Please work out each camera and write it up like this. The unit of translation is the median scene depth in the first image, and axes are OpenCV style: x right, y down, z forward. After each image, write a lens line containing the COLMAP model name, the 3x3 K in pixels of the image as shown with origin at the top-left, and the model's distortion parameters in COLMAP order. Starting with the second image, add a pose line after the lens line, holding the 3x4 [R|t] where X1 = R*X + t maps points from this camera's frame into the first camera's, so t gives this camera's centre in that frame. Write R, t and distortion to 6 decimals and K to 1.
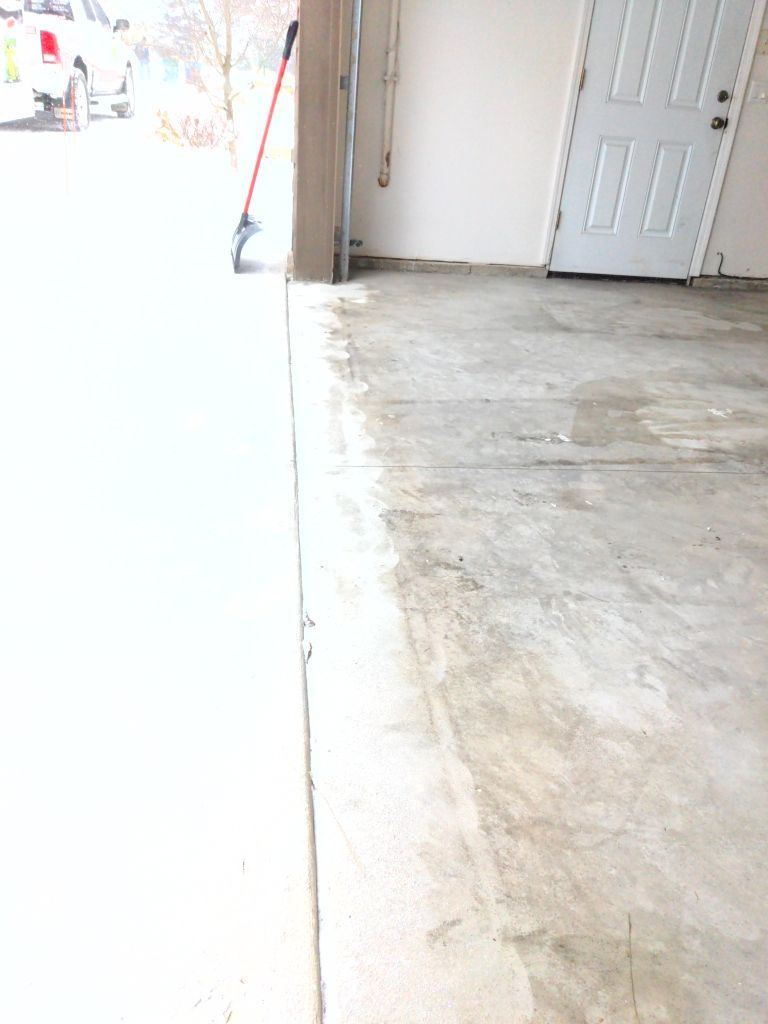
lens RADIAL K [[817.2, 0, 384.0], [0, 817.2, 512.0], [0, 0, 1]] dist [0.083124, -0.096215]
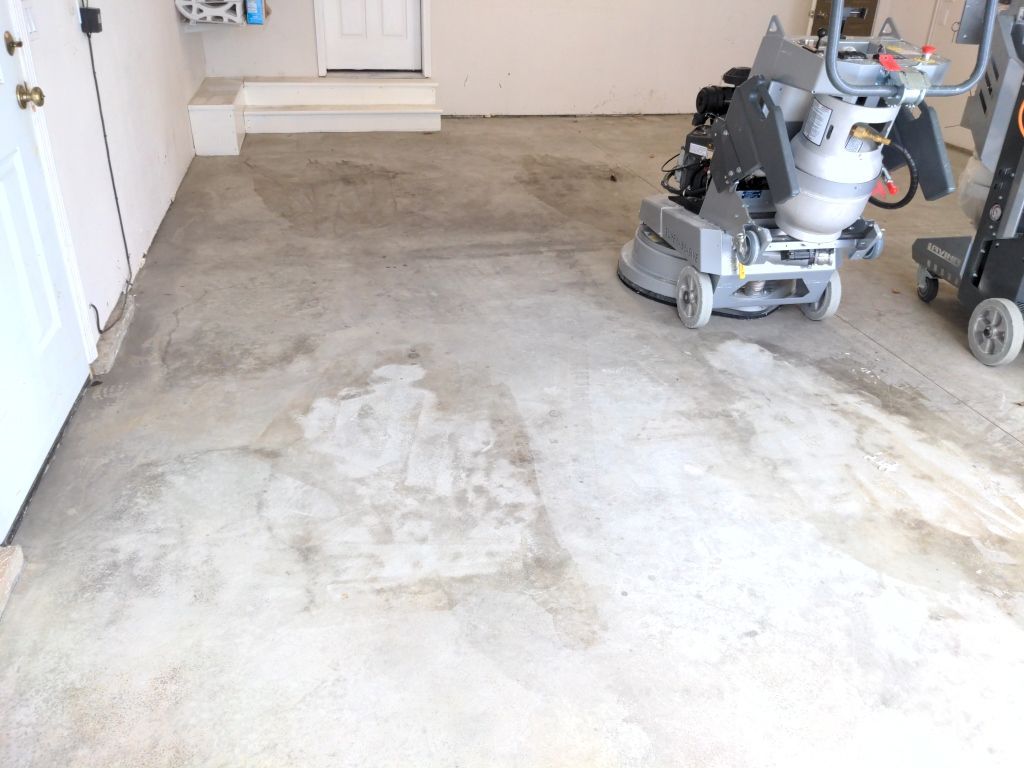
lens RADIAL K [[812.2, 0, 511.4], [0, 812.2, 345.2], [0, 0, 1]] dist [0.088662, -0.131435]
pose [[-0.110080, -0.500556, 0.858677, -0.147224], [0.422240, 0.758542, 0.496314, -0.625722], [-0.899775, 0.417202, 0.127854, 0.973189]]
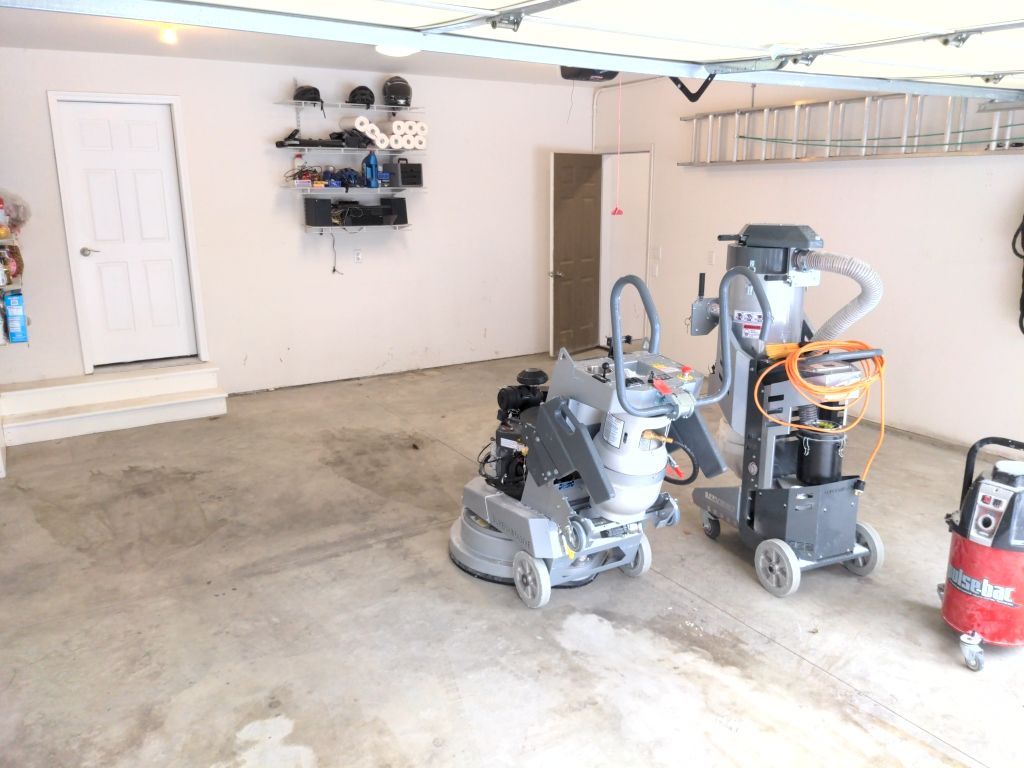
lens RADIAL K [[806.0, 0, 517.5], [0, 806.0, 379.2], [0, 0, 1]] dist [0.068612, -0.098148]
pose [[-0.418904, -0.273978, 0.865711, -0.138171], [0.408985, 0.794282, 0.449274, -0.761229], [-0.810710, 0.542265, -0.220675, 0.982339]]
